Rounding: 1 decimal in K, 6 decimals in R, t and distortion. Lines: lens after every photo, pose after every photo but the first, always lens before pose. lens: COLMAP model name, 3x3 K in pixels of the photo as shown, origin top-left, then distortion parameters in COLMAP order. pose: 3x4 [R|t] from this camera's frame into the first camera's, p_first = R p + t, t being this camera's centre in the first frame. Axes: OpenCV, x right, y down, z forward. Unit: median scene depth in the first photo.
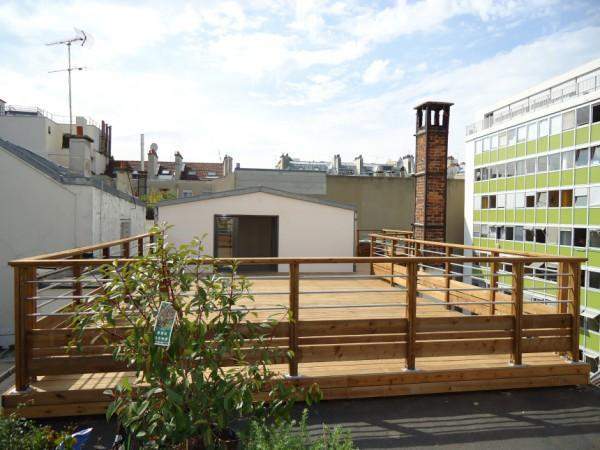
lens RADIAL K [[427.8, 0, 299.3], [0, 427.8, 224.7], [0, 0, 1]] dist [-0.010453, 0.003788]
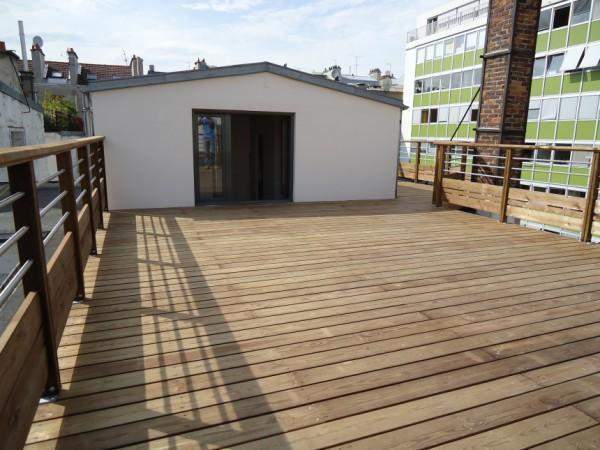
lens RADIAL K [[427.8, 0, 298.5], [0, 427.8, 221.9], [0, 0, 1]] dist [-0.010453, 0.003788]
pose [[0.978832, -0.038116, 0.201085, -0.044545], [0.000805, 0.983215, 0.182450, 0.005414], [-0.204664, -0.178426, 0.962433, 0.092112]]
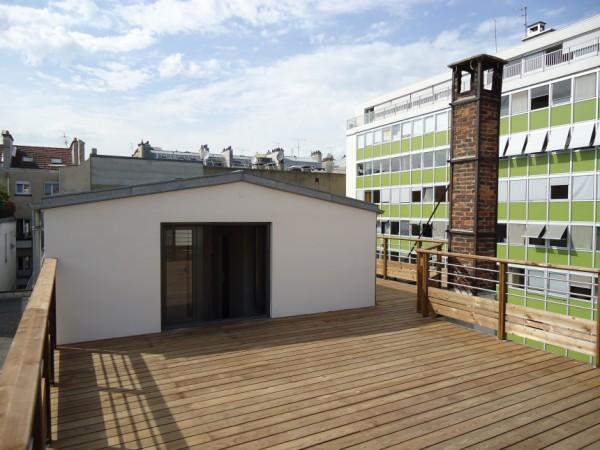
lens RADIAL K [[427.8, 0, 297.6], [0, 427.8, 225.8], [0, 0, 1]] dist [-0.010453, 0.003788]
pose [[0.943401, -0.020321, 0.331032, -0.053049], [0.014829, 0.999707, 0.019110, -0.006924], [-0.331323, -0.013120, 0.943426, 0.109263]]
